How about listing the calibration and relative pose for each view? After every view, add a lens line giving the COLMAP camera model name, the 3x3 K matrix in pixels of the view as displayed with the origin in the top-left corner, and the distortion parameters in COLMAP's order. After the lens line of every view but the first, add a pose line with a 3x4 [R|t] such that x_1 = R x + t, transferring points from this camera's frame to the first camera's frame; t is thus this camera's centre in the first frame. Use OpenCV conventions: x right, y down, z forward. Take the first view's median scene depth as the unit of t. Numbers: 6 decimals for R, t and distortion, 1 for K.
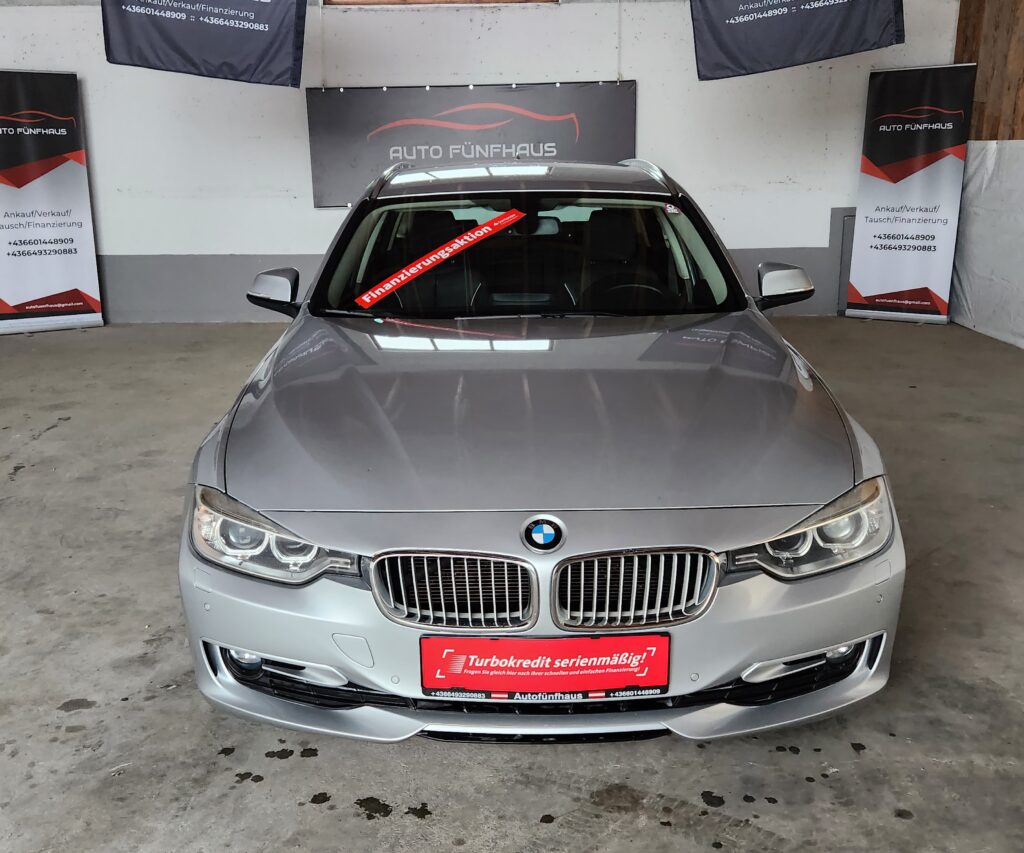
lens RADIAL K [[1067.0, 0, 512.0], [0, 1067.0, 426.5], [0, 0, 1]] dist [0.066756, -0.122777]
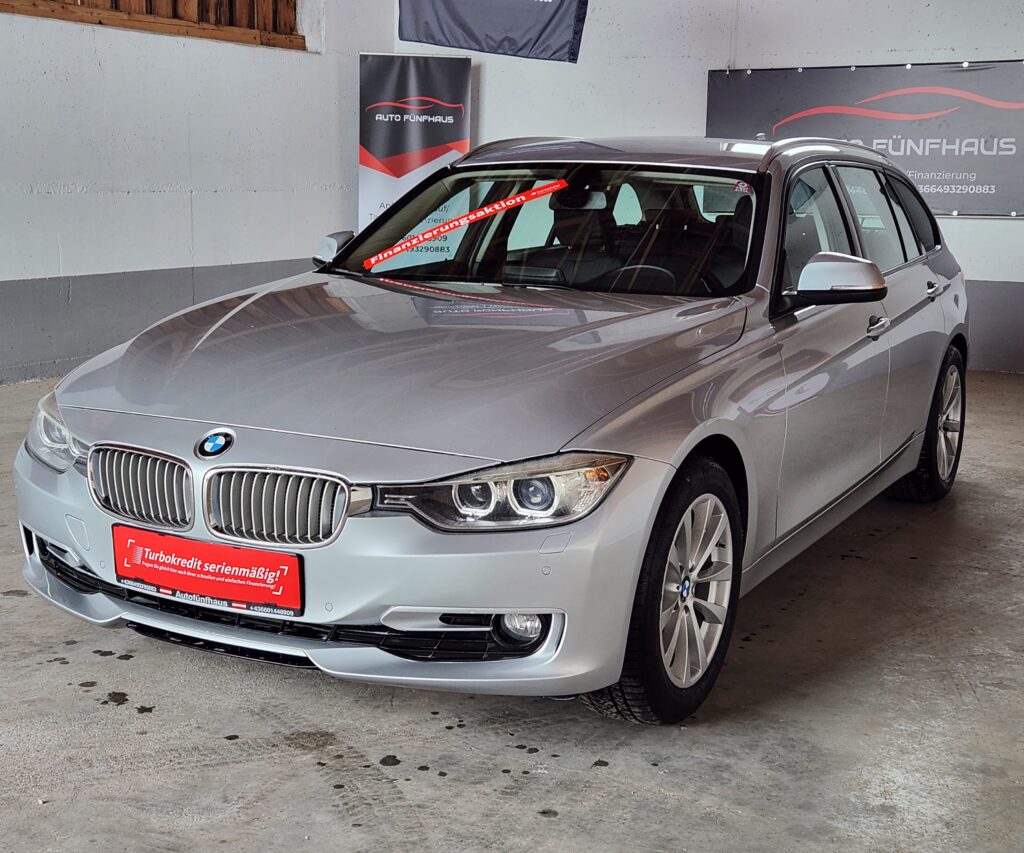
lens RADIAL K [[1416.3, 0, 512.0], [0, 1416.3, 426.5], [0, 0, 1]] dist [0.042566, -0.029659]
pose [[0.883662, 0.108190, -0.455452, 0.783812], [-0.139718, 0.989536, -0.036020, 0.078699], [0.446790, 0.095465, 0.889531, -0.100584]]
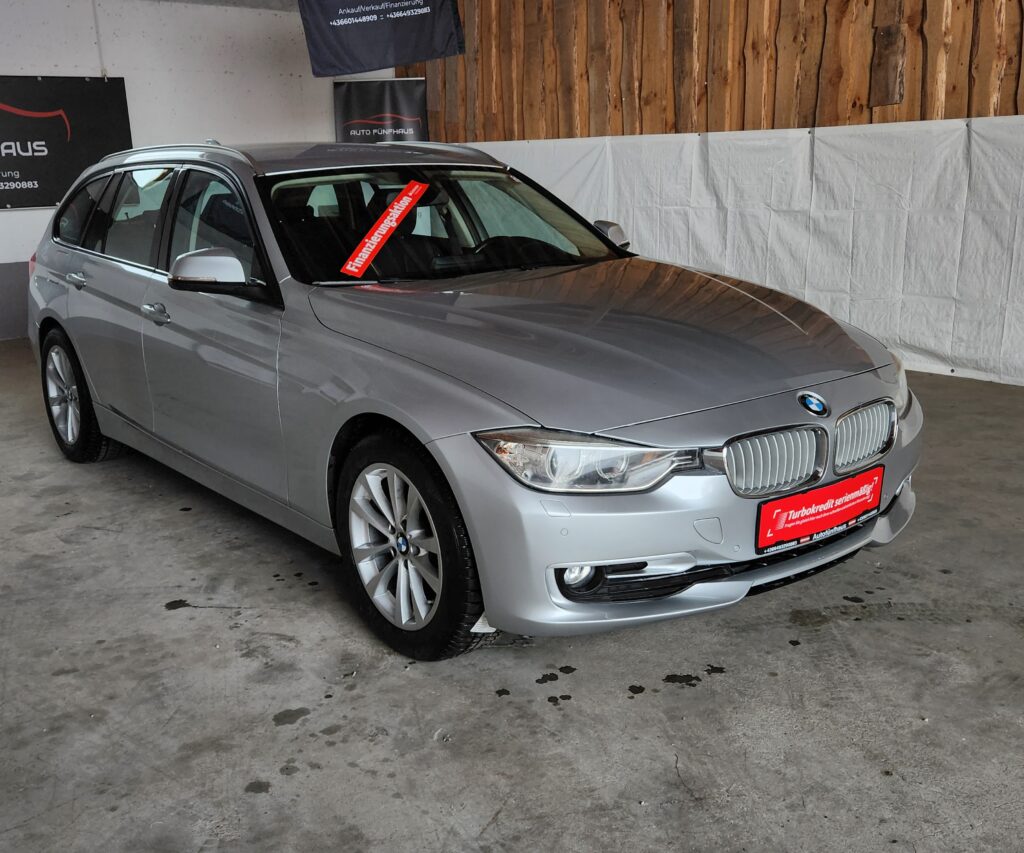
lens RADIAL K [[1045.4, 0, 509.3], [0, 1045.4, 414.6], [0, 0, 1]] dist [0.066856, -0.032758]
pose [[0.791033, -0.150216, 0.593045, -0.841430], [0.163167, 0.986075, 0.032129, 0.011100], [-0.589614, 0.071351, 0.804528, 0.178863]]
